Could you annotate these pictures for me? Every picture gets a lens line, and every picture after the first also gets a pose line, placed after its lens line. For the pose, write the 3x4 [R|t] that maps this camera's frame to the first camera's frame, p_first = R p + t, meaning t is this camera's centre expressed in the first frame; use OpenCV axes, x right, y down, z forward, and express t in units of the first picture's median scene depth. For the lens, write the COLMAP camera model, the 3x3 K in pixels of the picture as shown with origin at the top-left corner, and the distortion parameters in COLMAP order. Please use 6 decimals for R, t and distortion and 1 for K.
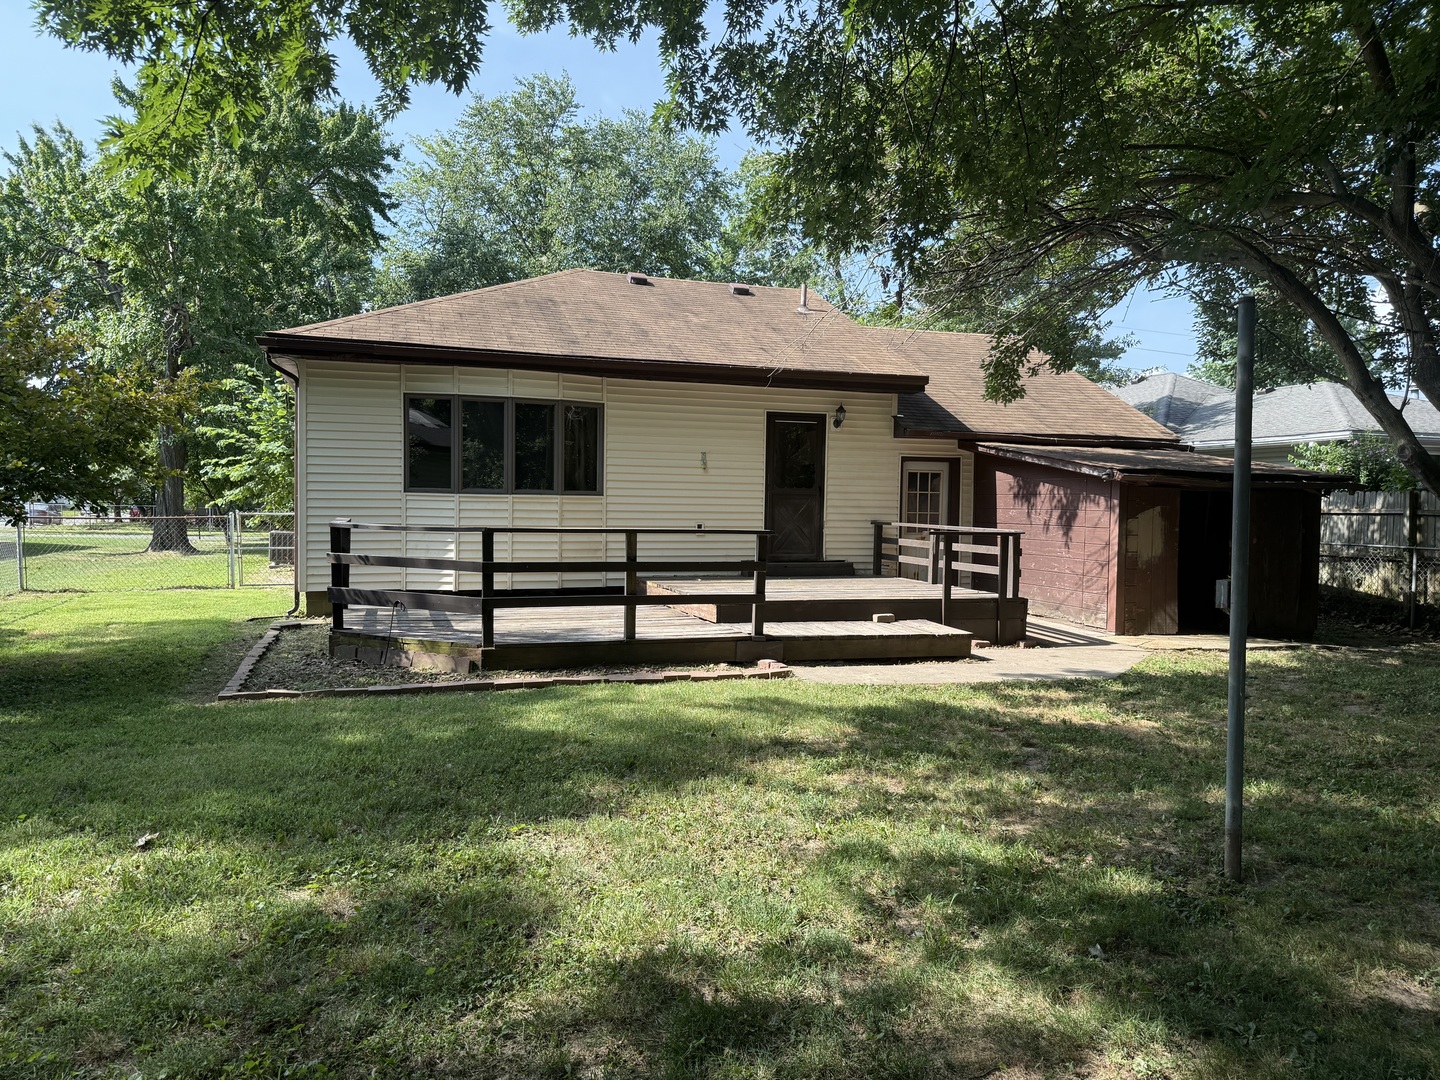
lens RADIAL K [[1009.5, 0, 724.7], [0, 1009.5, 537.1], [0, 0, 1]] dist [0.072043, -0.084657]
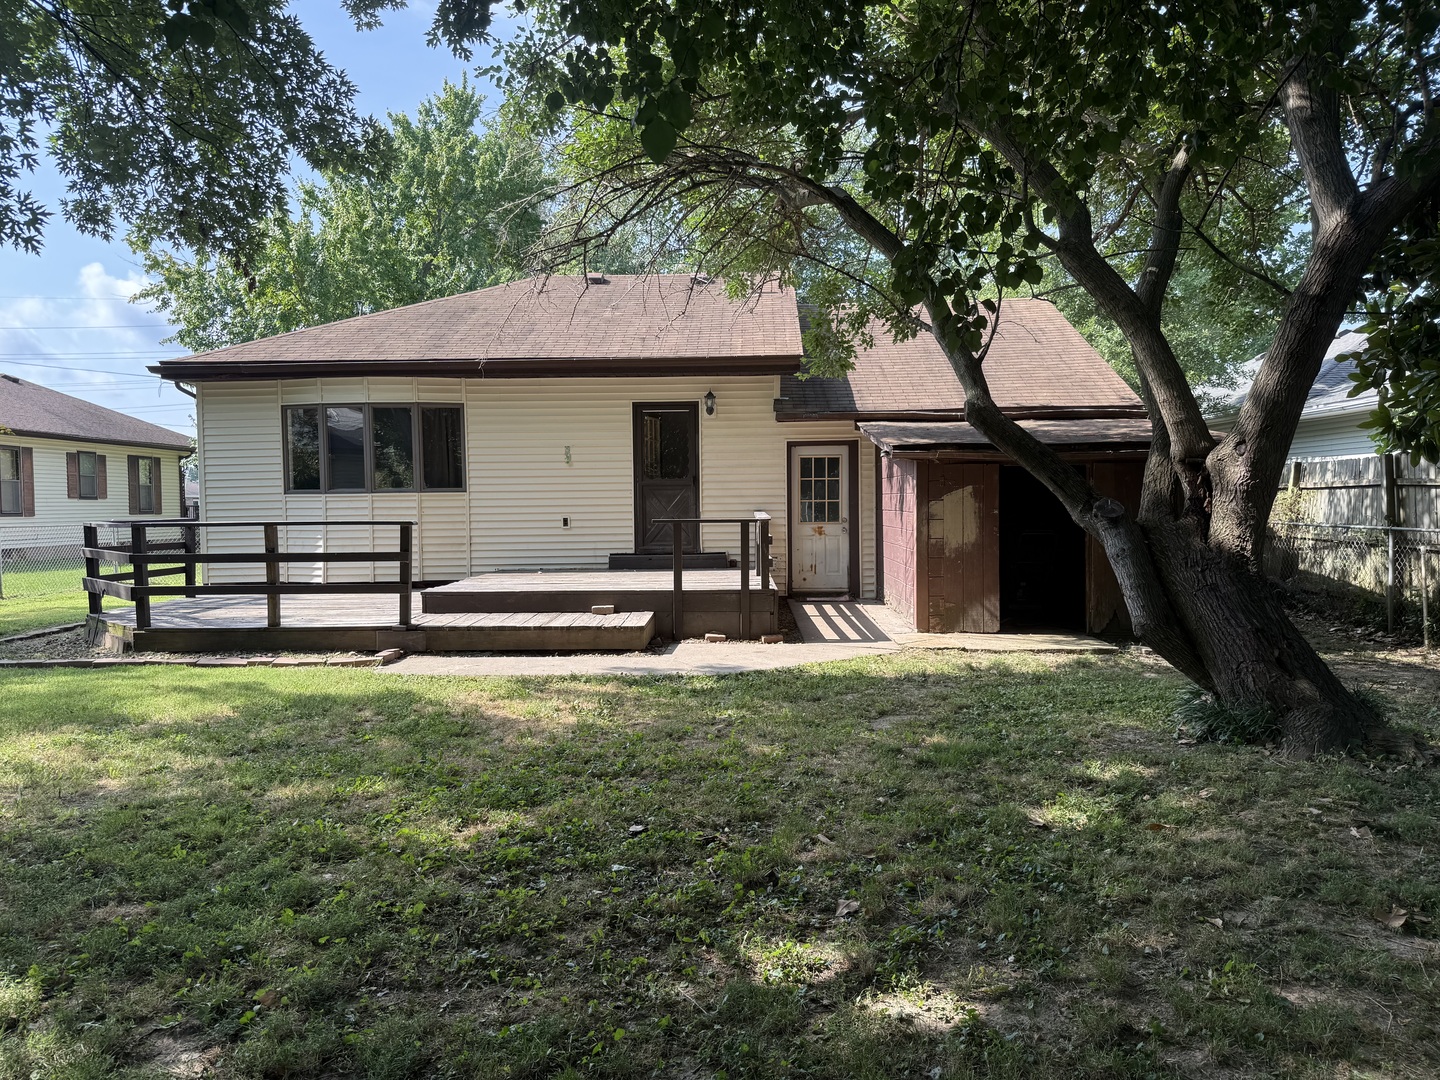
lens RADIAL K [[1009.5, 0, 727.2], [0, 1009.5, 543.7], [0, 0, 1]] dist [0.072043, -0.084657]
pose [[0.942492, -0.012856, -0.333982, 0.480708], [0.015789, 0.999857, 0.006070, 0.010116], [0.333857, -0.010994, 0.942560, 0.100844]]
